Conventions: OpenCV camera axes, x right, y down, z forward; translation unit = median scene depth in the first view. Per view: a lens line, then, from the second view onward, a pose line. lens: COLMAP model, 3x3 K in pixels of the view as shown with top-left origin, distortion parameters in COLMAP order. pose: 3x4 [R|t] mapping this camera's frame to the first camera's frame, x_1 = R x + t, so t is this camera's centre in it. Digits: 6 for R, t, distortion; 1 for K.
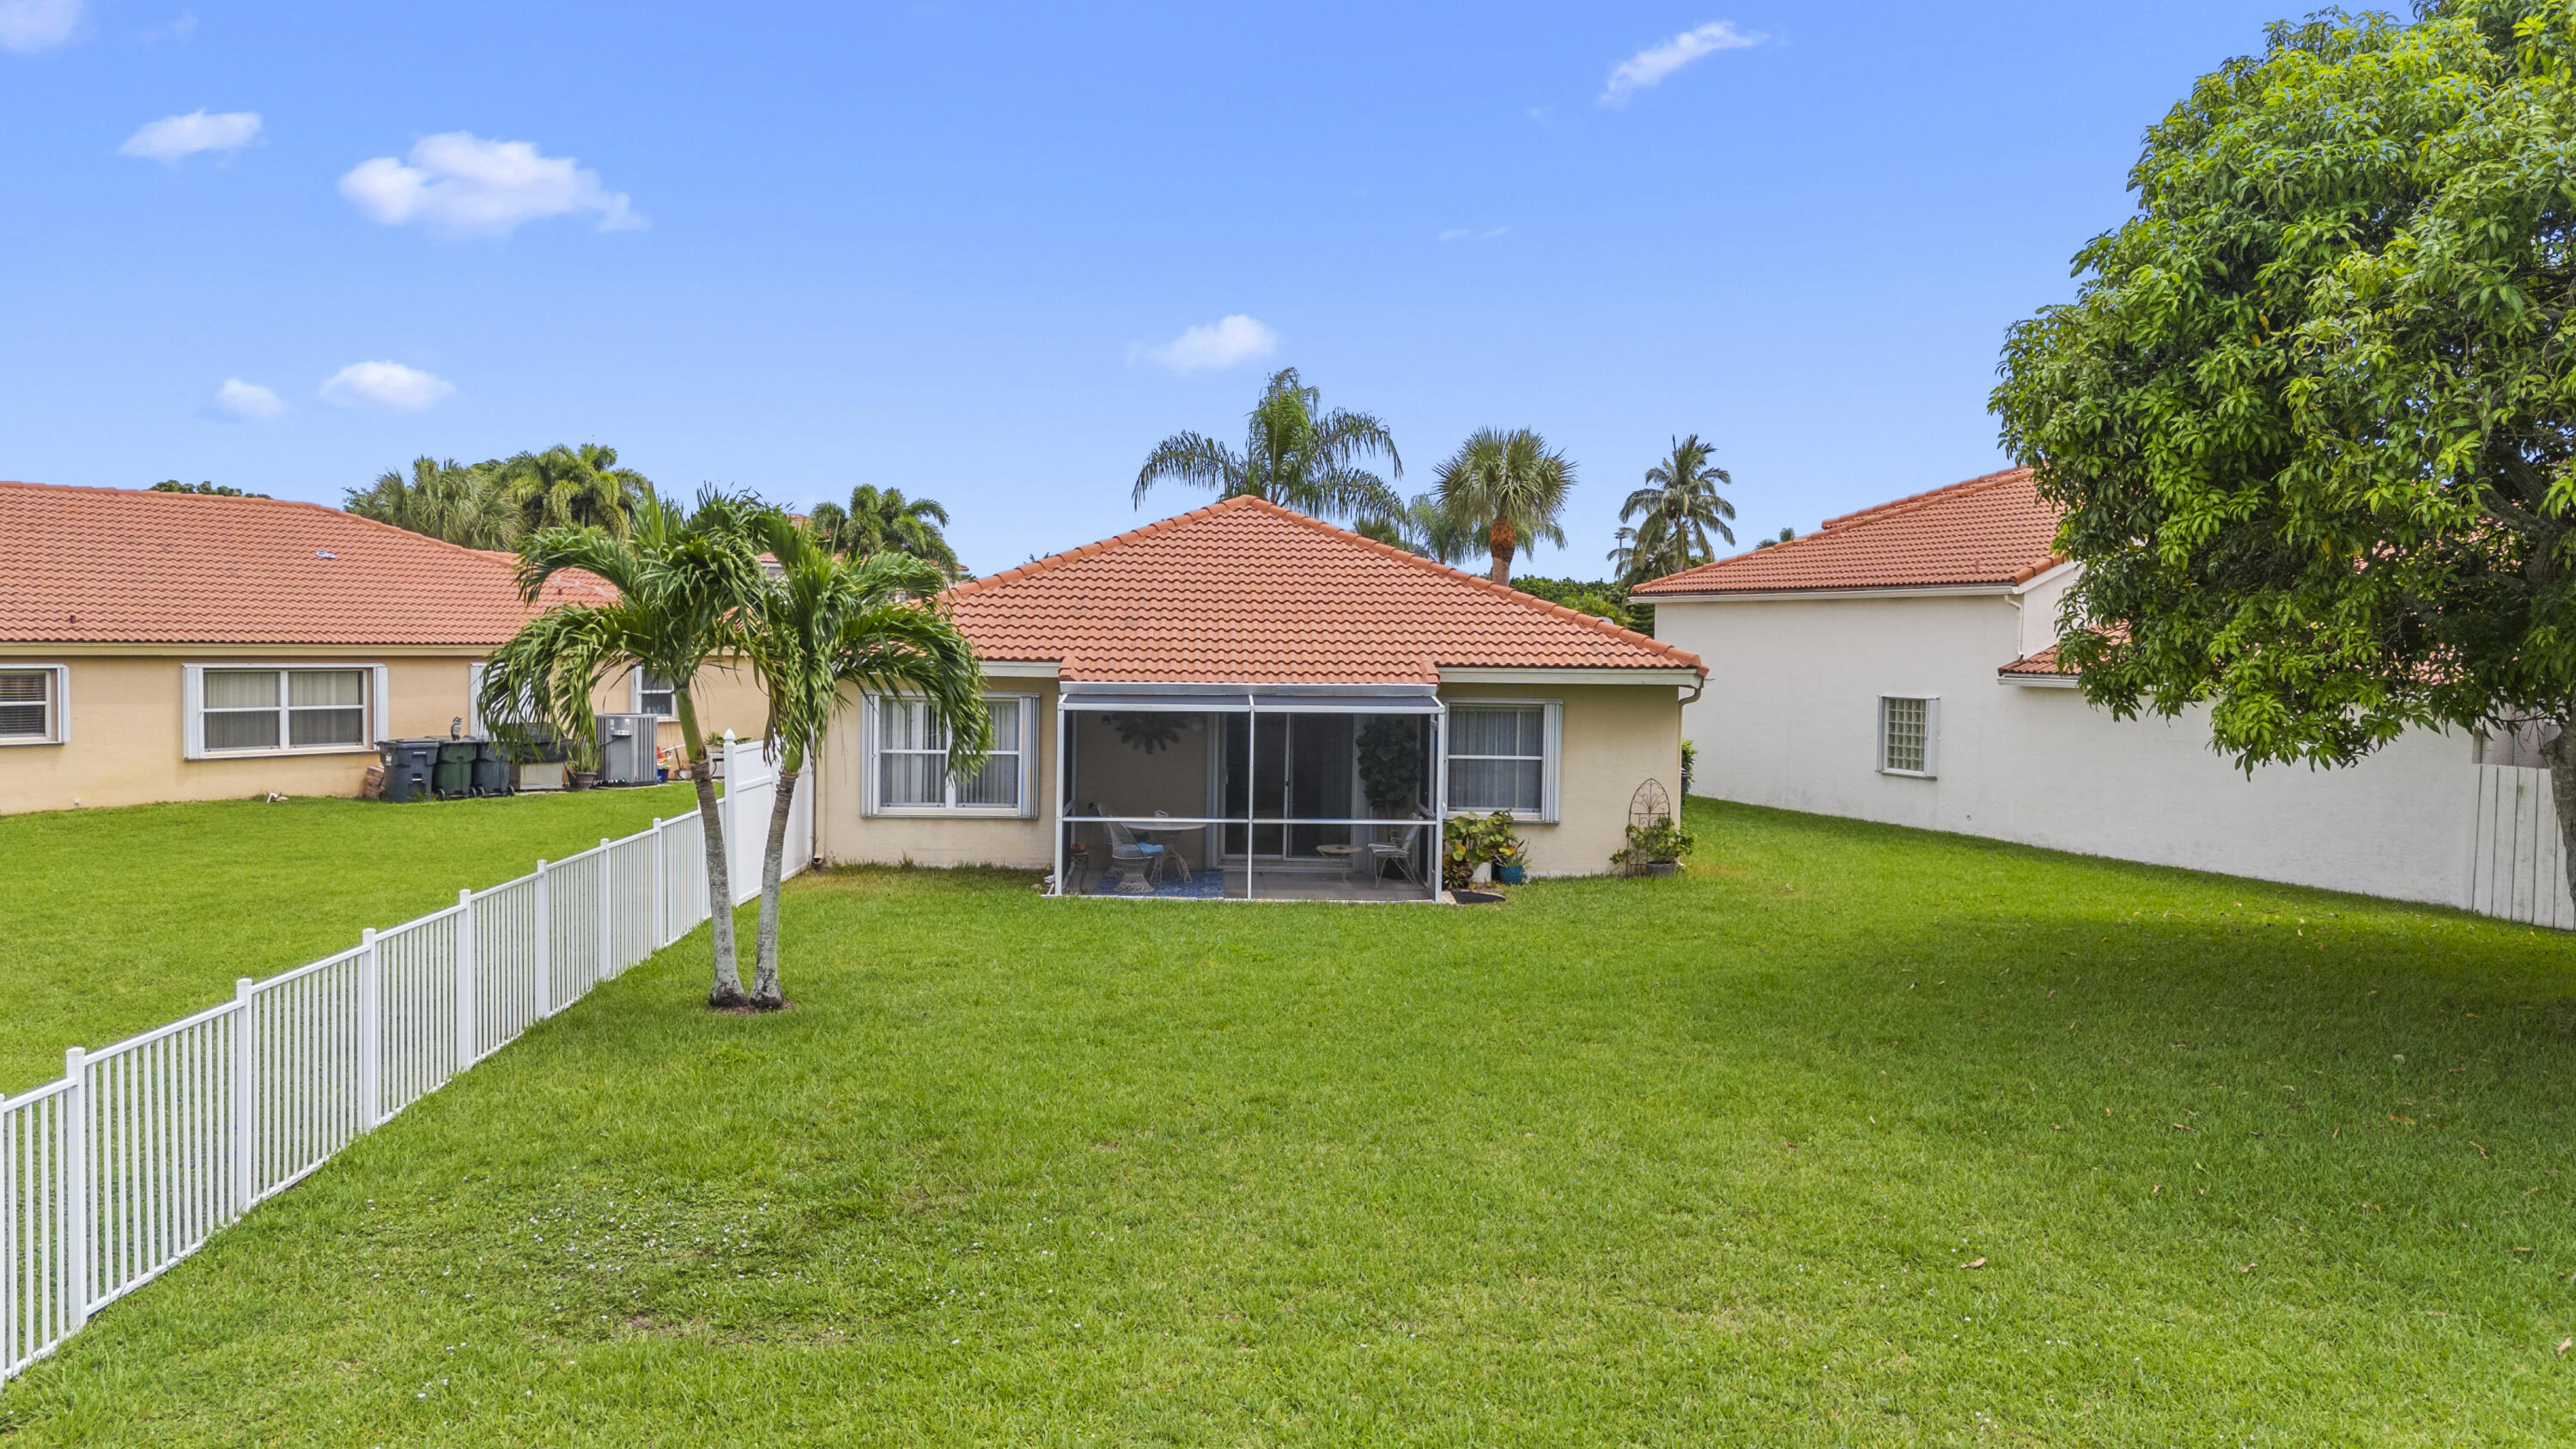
lens RADIAL K [[1903.9, 0, 1288.0], [0, 1903.9, 724.5], [0, 0, 1]] dist [0.097074, -0.115685]
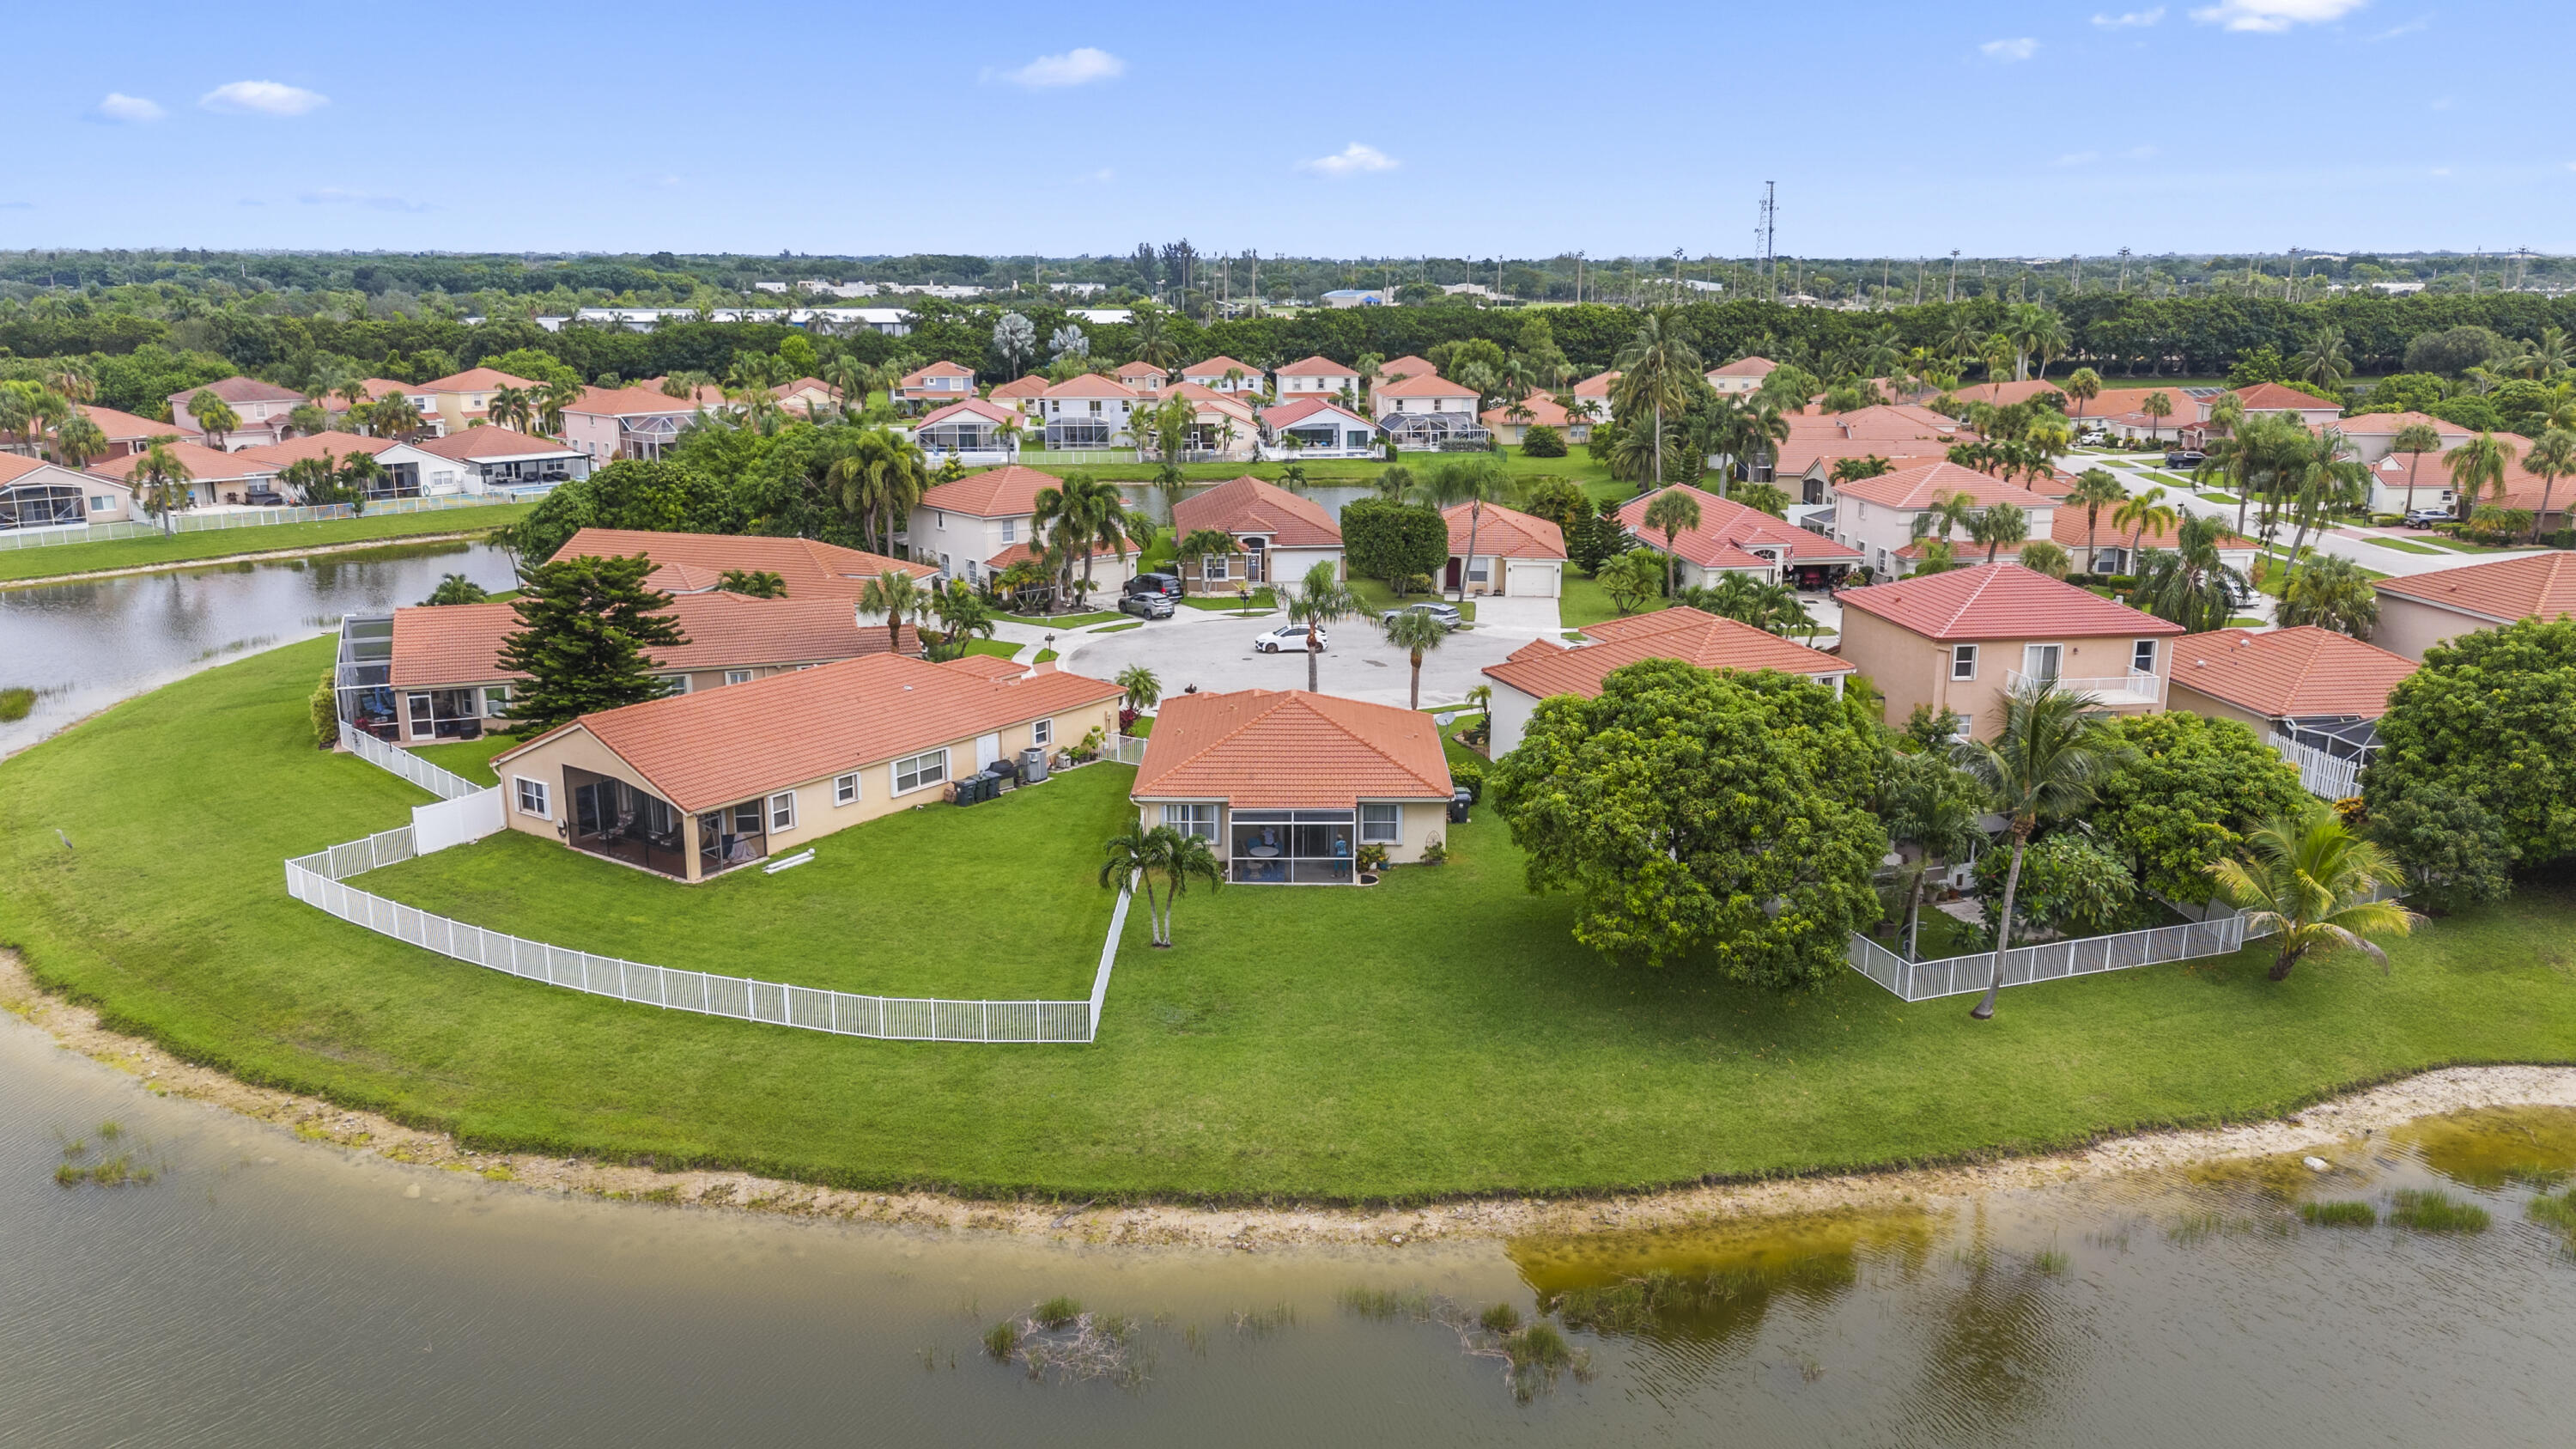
lens RADIAL K [[1893.2, 0, 1288.0], [0, 1893.2, 724.5], [0, 0, 1]] dist [0.179619, -0.480585]
pose [[0.998688, -0.004933, -0.050979, 0.120692], [0.014580, 0.981549, 0.190655, -0.691173], [0.049098, -0.191148, 0.980333, -1.816057]]
